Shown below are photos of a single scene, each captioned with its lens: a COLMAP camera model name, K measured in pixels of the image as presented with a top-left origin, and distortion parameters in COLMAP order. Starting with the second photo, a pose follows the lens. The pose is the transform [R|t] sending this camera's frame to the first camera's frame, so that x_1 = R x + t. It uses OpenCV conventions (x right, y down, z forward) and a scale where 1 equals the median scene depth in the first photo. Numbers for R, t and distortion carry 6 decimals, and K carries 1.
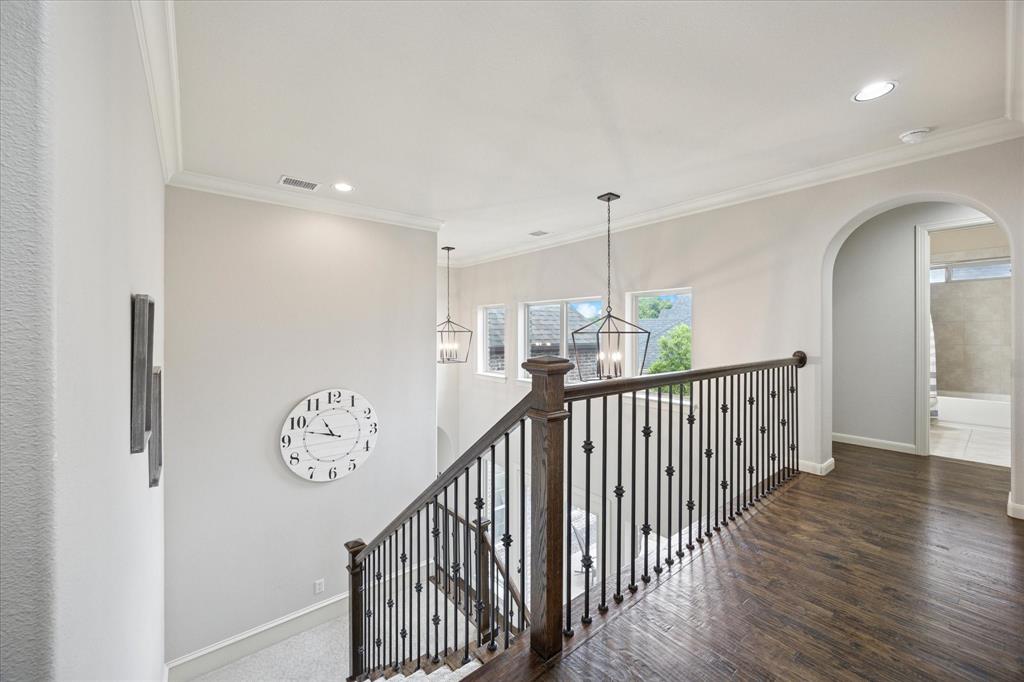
lens RADIAL K [[394.9, 0, 510.5], [0, 394.9, 337.4], [0, 0, 1]] dist [-0.002164, -0.000149]
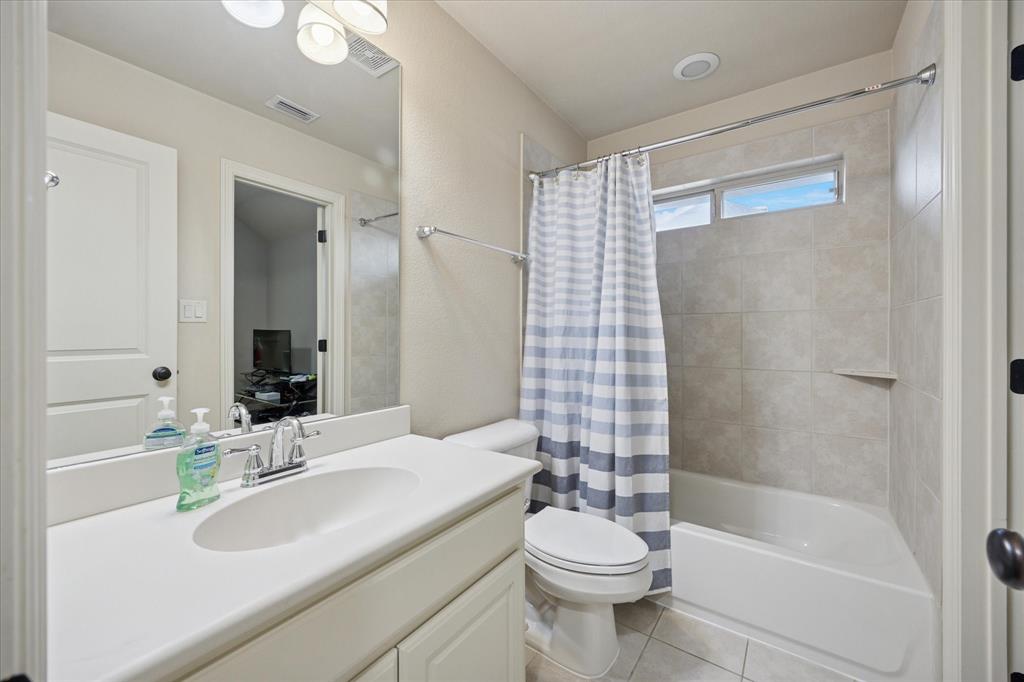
lens RADIAL K [[394.9, 0, 514.9], [0, 394.9, 336.5], [0, 0, 1]] dist [-0.002164, -0.000149]
pose [[0.962304, 0.002187, 0.271969, 0.810701], [-0.001854, 0.999997, -0.001482, -0.014515], [-0.271971, 0.000922, 0.962305, 0.665885]]
